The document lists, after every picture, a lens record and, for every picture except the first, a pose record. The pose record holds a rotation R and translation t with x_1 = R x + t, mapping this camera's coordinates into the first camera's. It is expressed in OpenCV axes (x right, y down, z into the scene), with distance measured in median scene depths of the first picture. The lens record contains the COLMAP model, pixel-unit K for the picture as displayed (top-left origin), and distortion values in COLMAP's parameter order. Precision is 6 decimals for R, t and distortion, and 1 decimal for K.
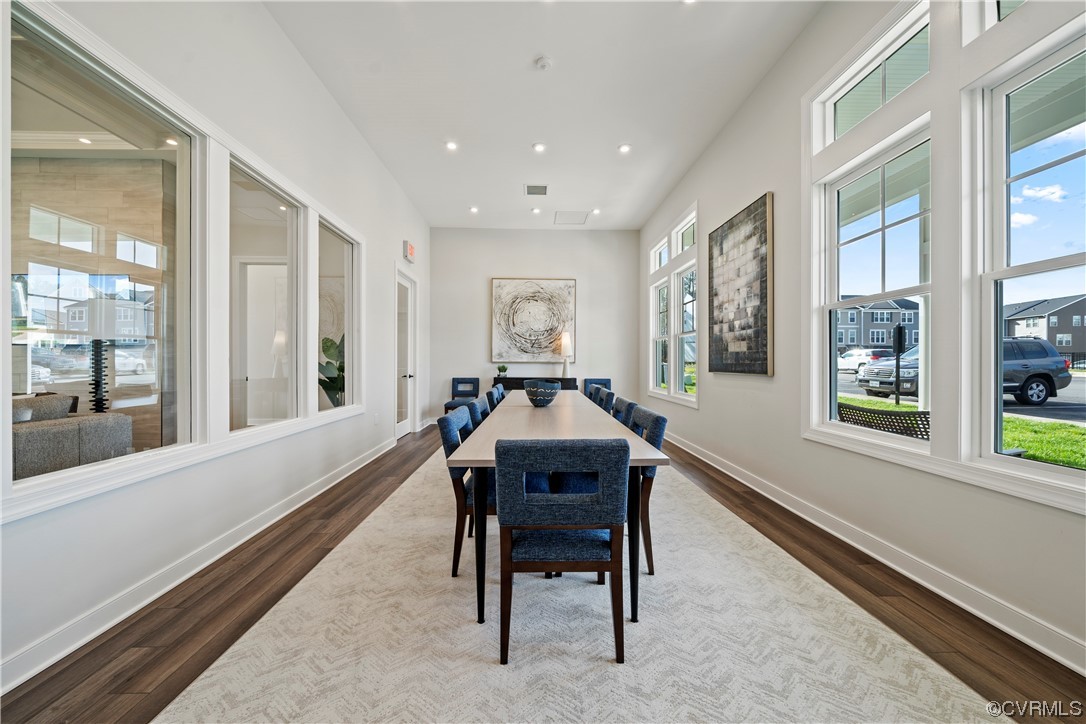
lens RADIAL K [[375.8, 0, 543.5], [0, 375.8, 363.0], [0, 0, 1]] dist [-0.006468, -0.000501]
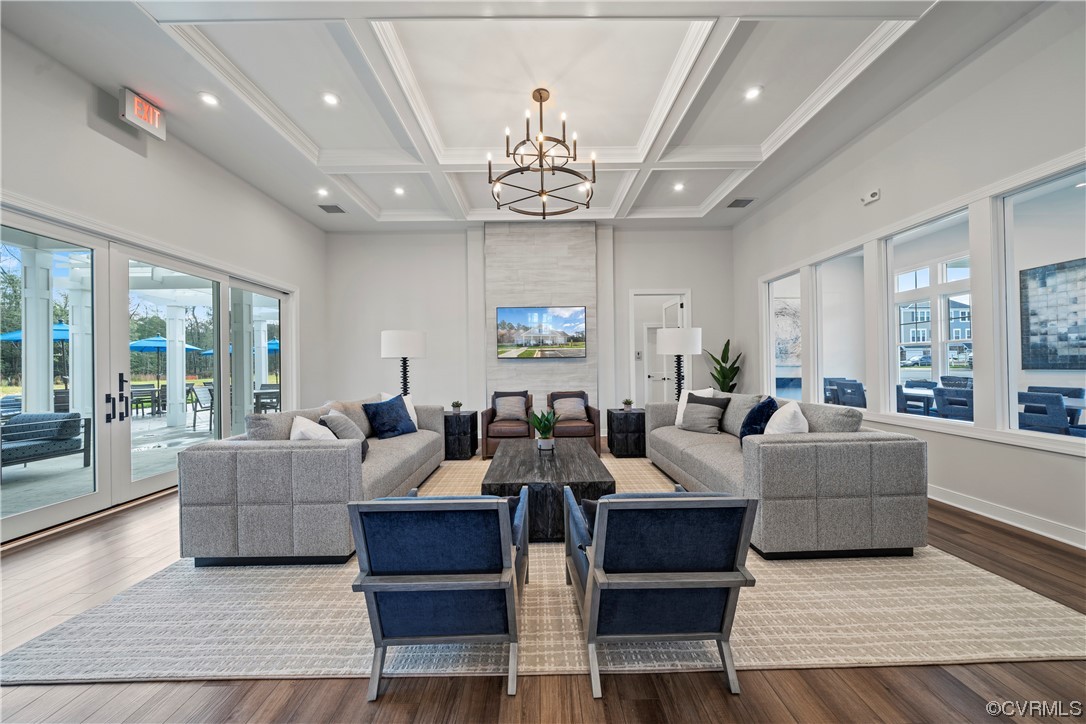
lens RADIAL K [[375.8, 0, 542.5], [0, 375.8, 362.5], [0, 0, 1]] dist [-0.006468, -0.000501]
pose [[0.999552, -0.016248, -0.025131, -1.194402], [0.015910, 0.999781, -0.013566, -0.012194], [0.025346, 0.013160, 0.999592, -0.378280]]
